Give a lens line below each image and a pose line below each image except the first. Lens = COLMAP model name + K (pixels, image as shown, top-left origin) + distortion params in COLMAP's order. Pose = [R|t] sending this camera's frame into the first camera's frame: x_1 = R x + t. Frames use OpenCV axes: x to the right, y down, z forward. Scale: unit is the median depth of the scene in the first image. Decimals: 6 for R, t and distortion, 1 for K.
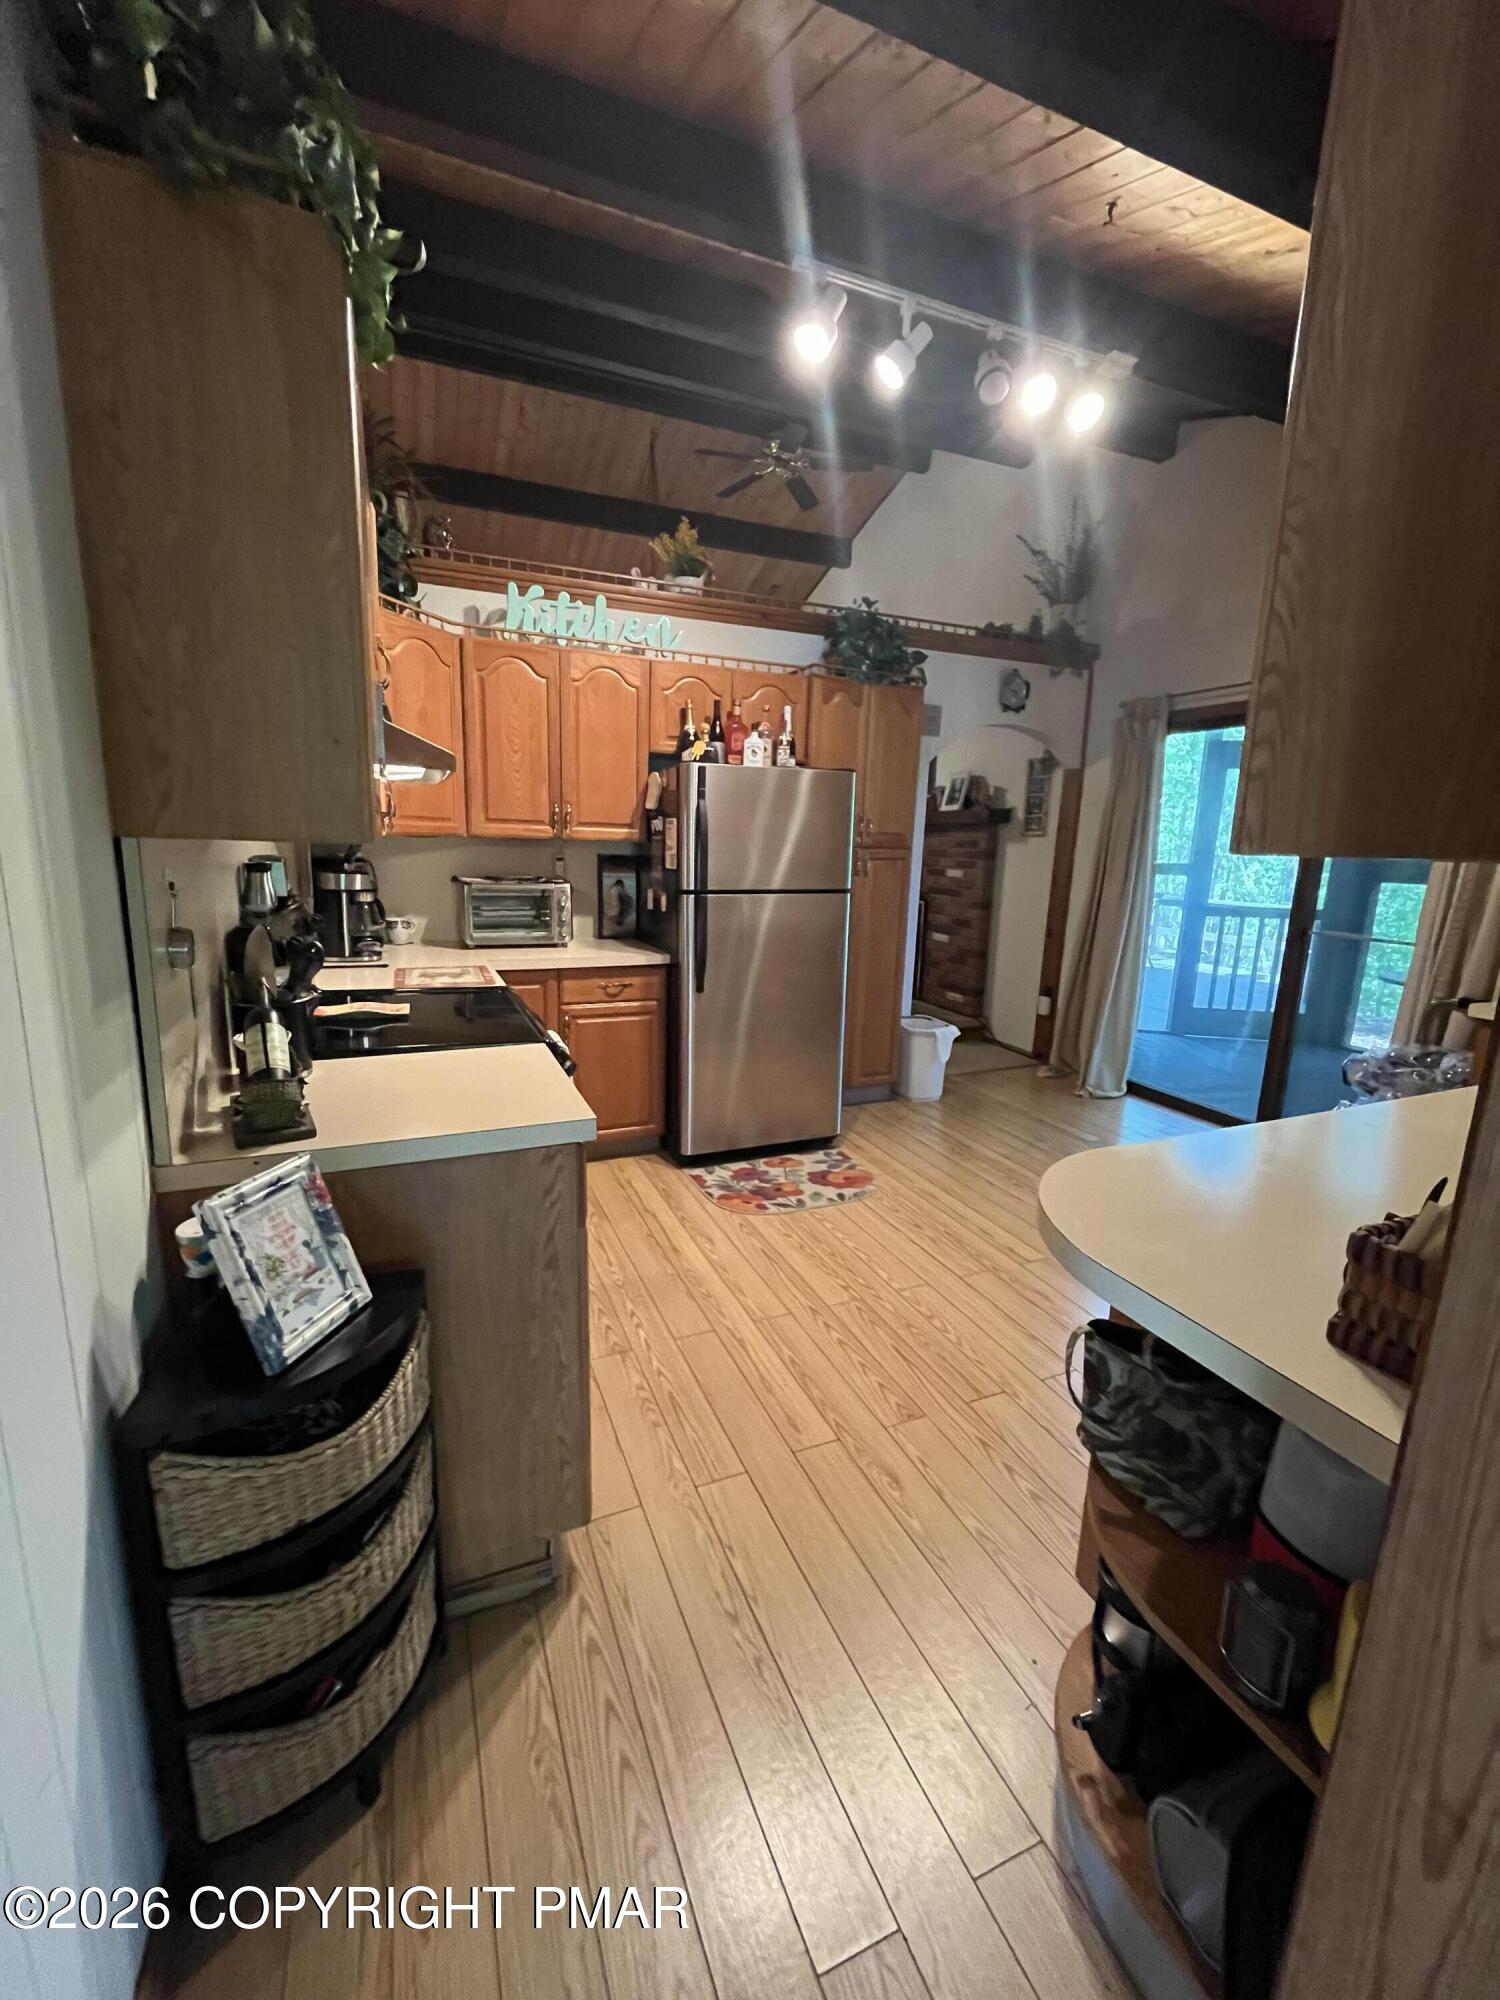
lens RADIAL K [[809.2, 0, 741.7], [0, 809.2, 1000.0], [0, 0, 1]] dist [-0.001414, 0.000032]
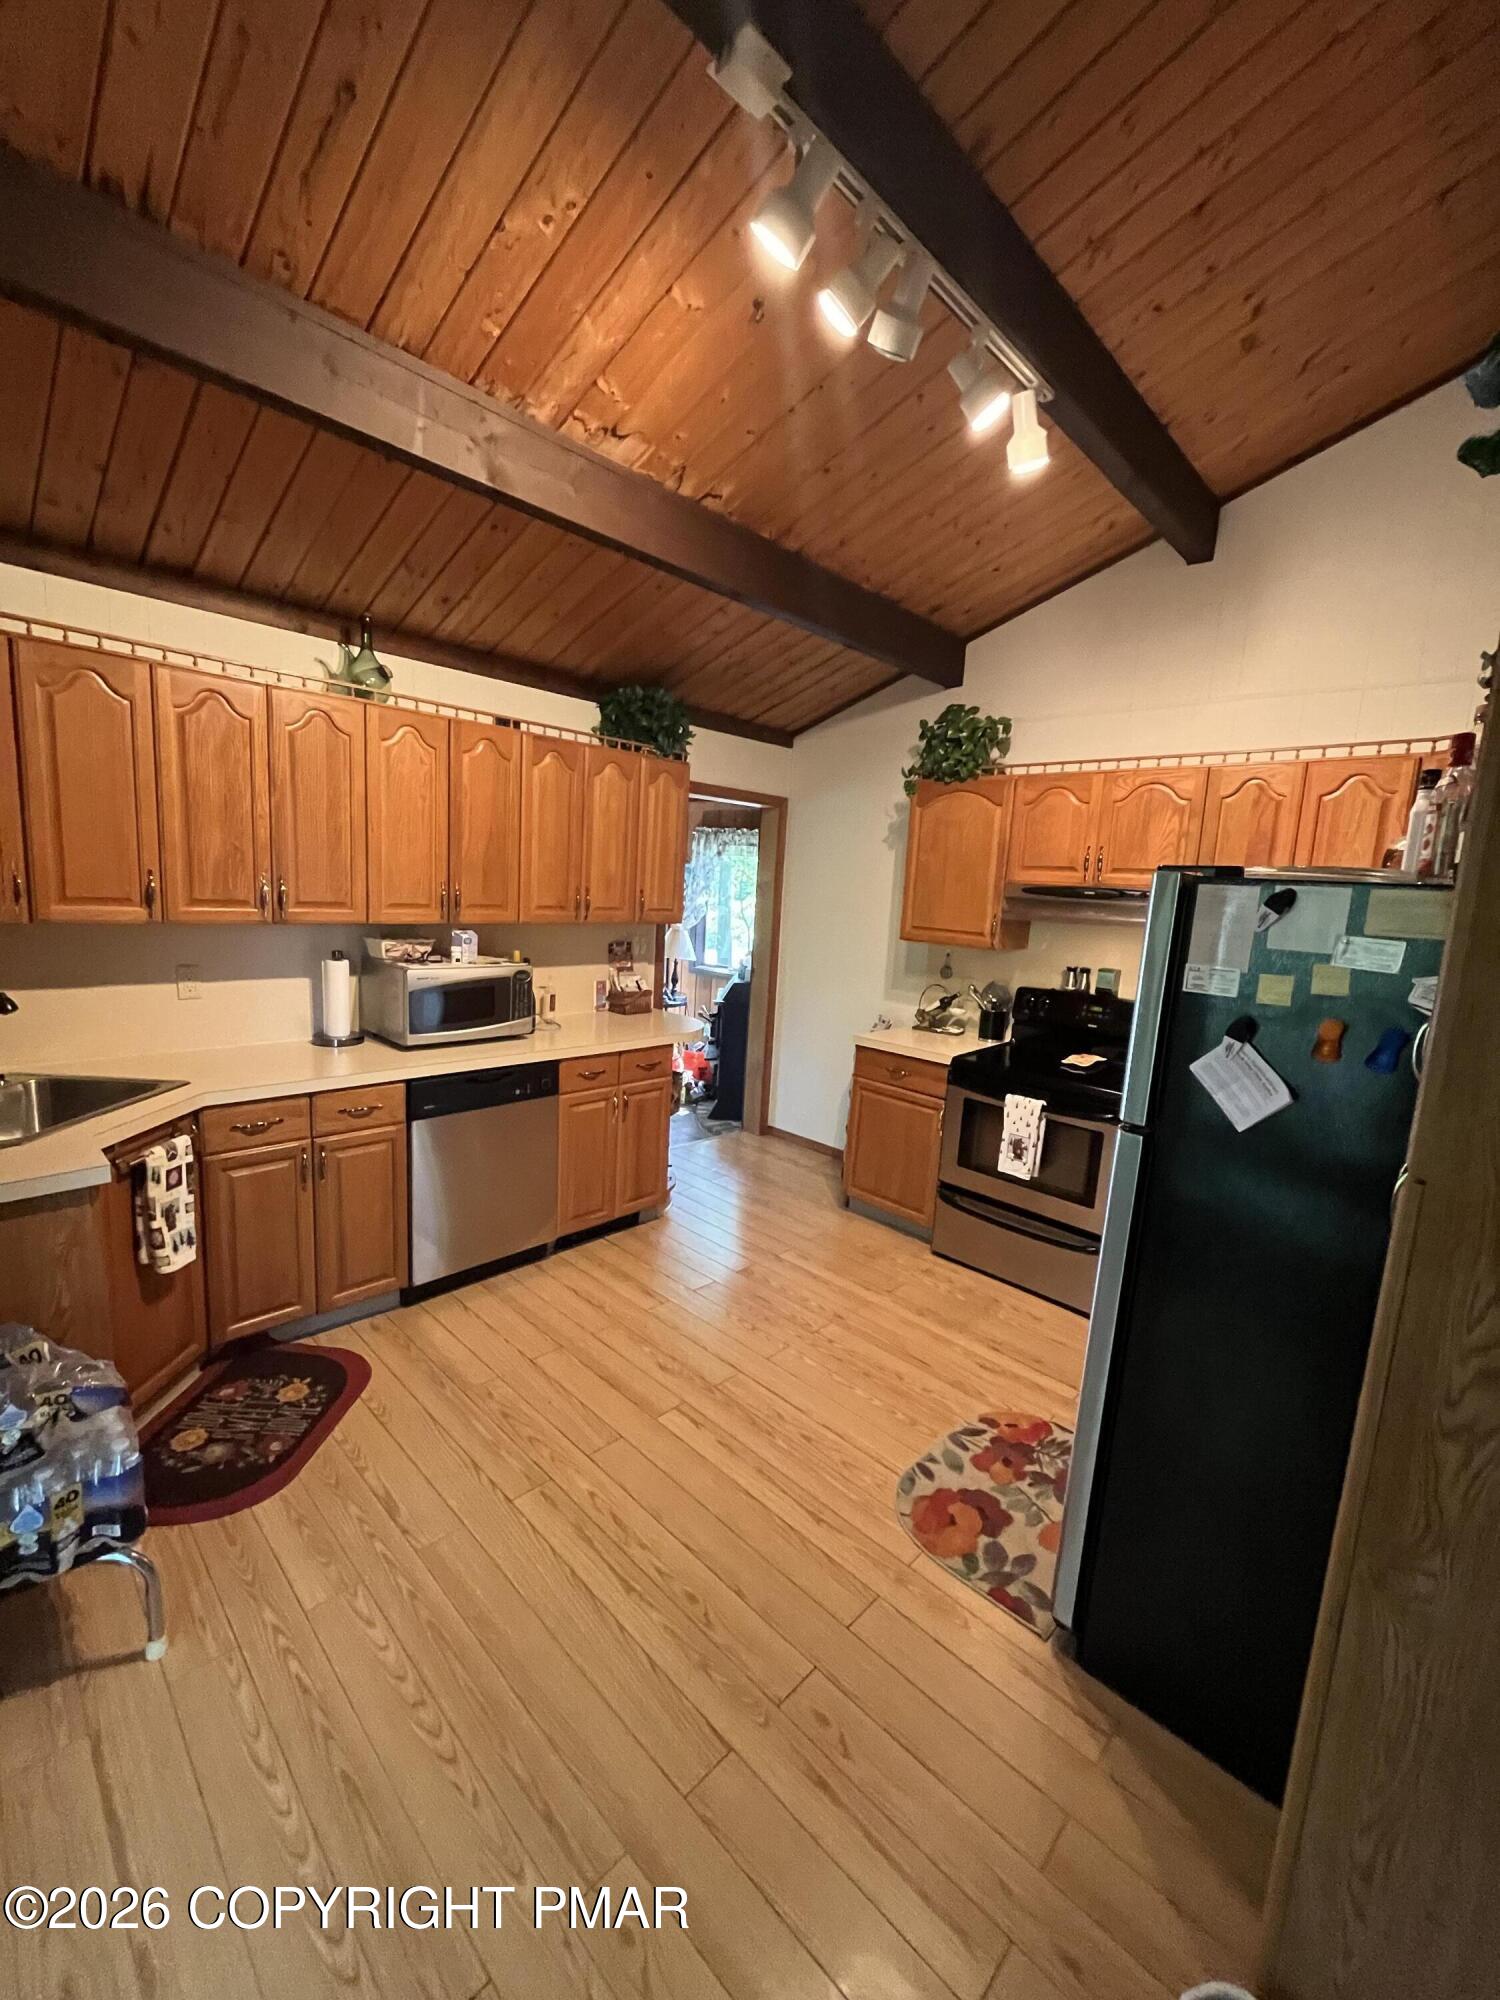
lens RADIAL K [[809.2, 0, 741.7], [0, 809.2, 1000.0], [0, 0, 1]] dist [-0.001414, 0.000032]
pose [[-0.918461, -0.021342, -0.394934, 0.508241], [-0.155483, 0.937631, 0.310922, -0.307713], [0.363667, 0.346976, -0.864496, 1.283230]]
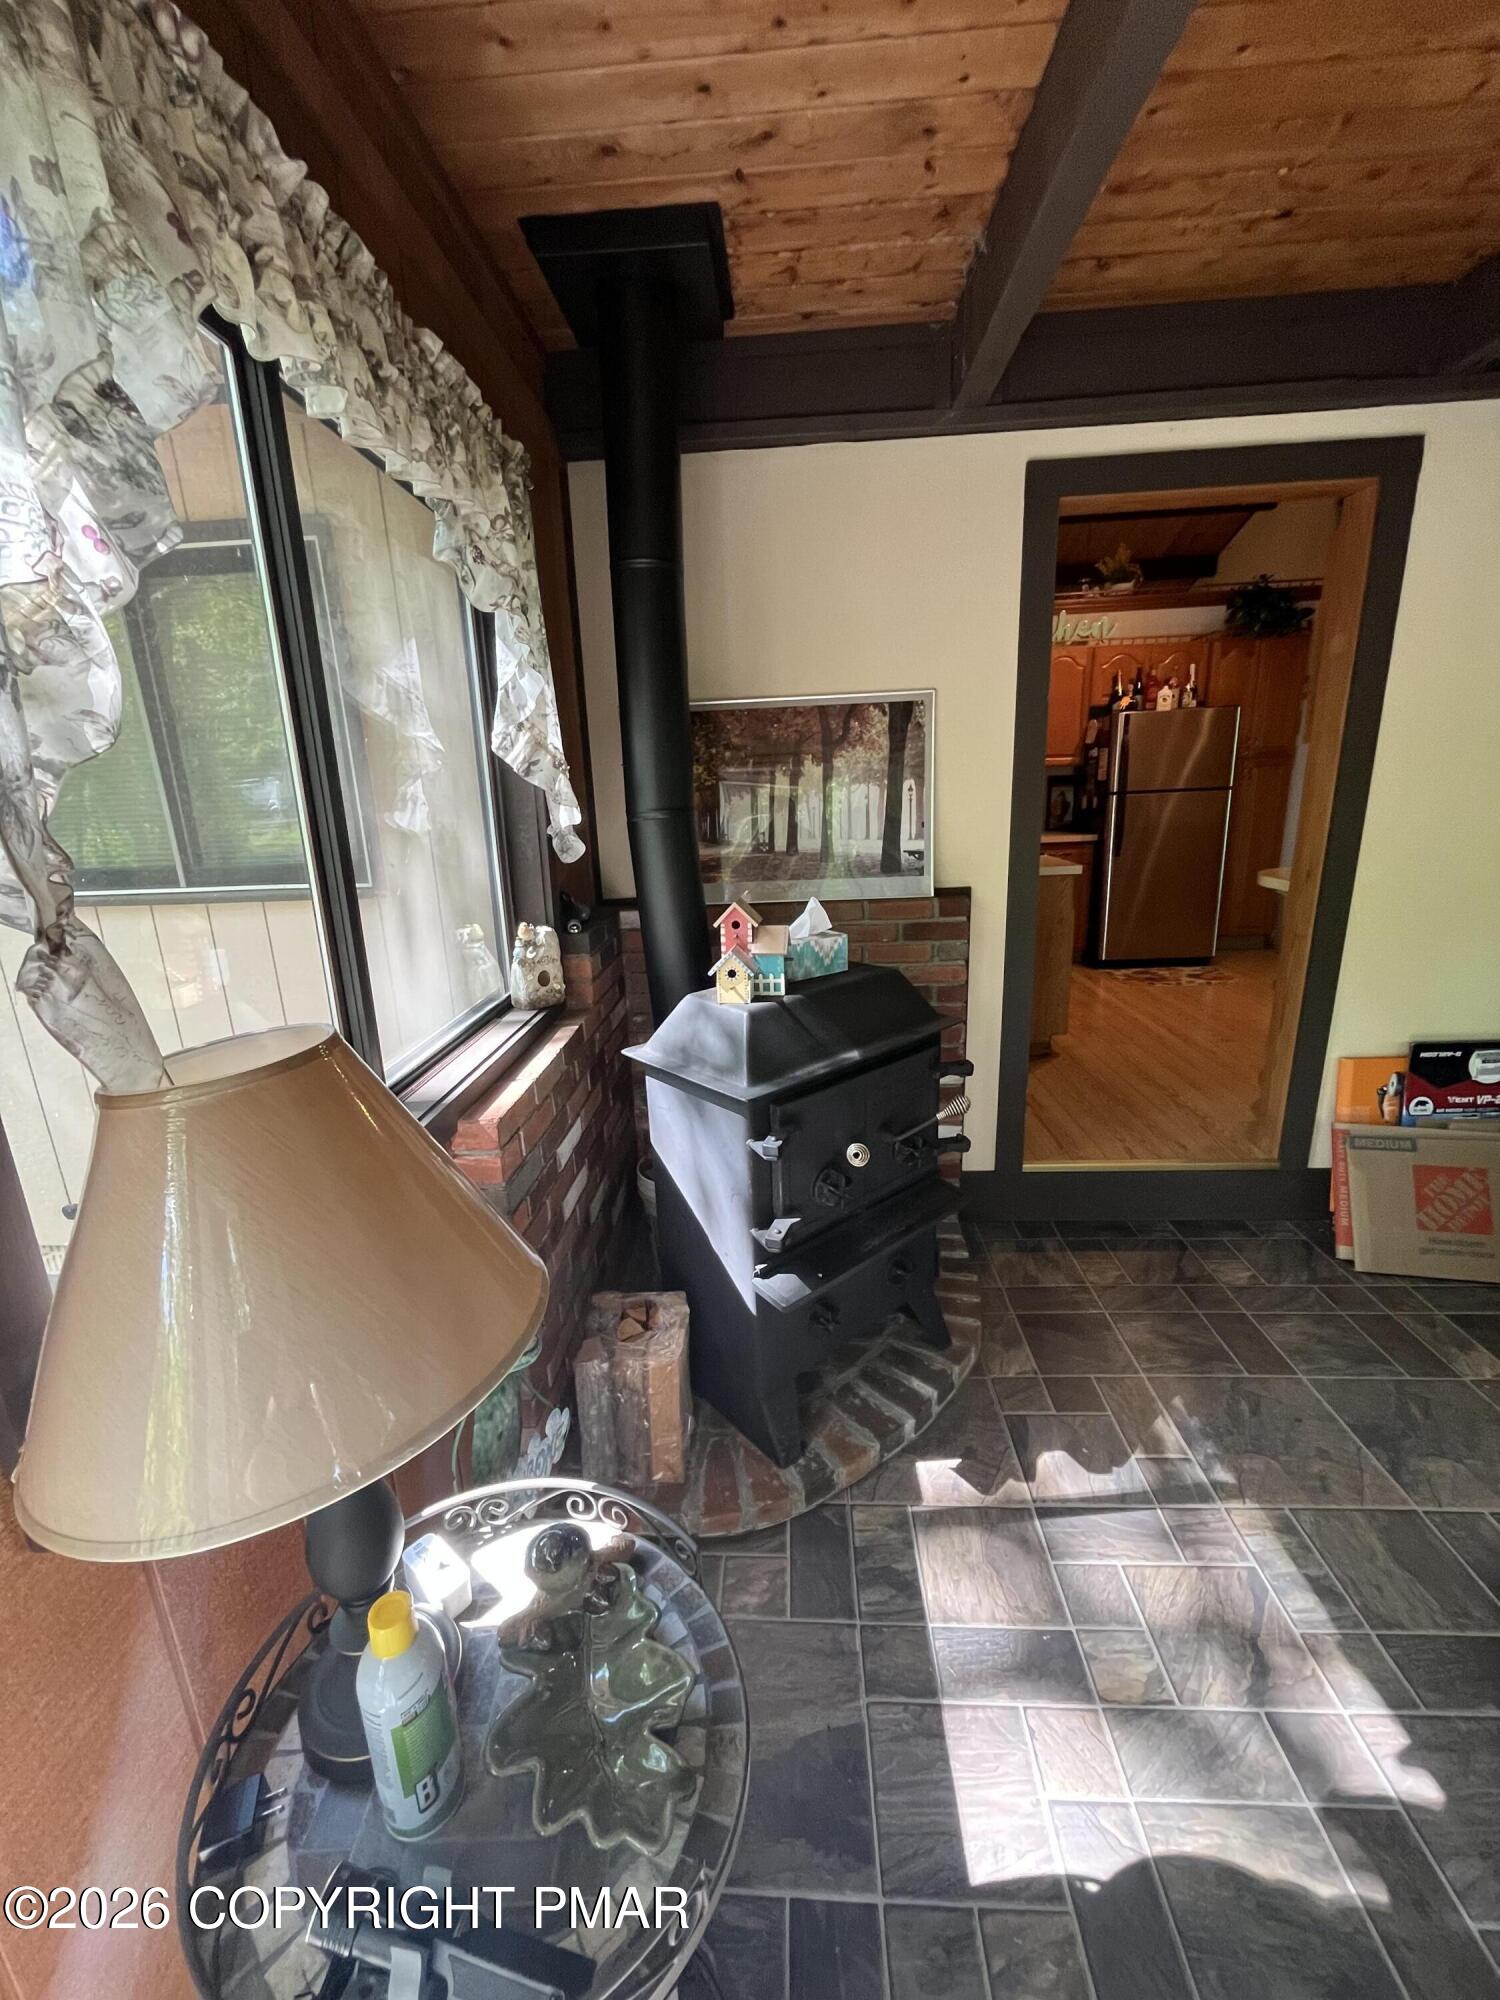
lens RADIAL K [[809.2, 0, 741.7], [0, 809.2, 1000.0], [0, 0, 1]] dist [-0.001414, 0.000032]
pose [[0.896106, 0.053775, -0.440571, 0.003215], [-0.025242, 0.997201, 0.070375, 0.171971], [0.443122, -0.051942, 0.894955, -0.751417]]
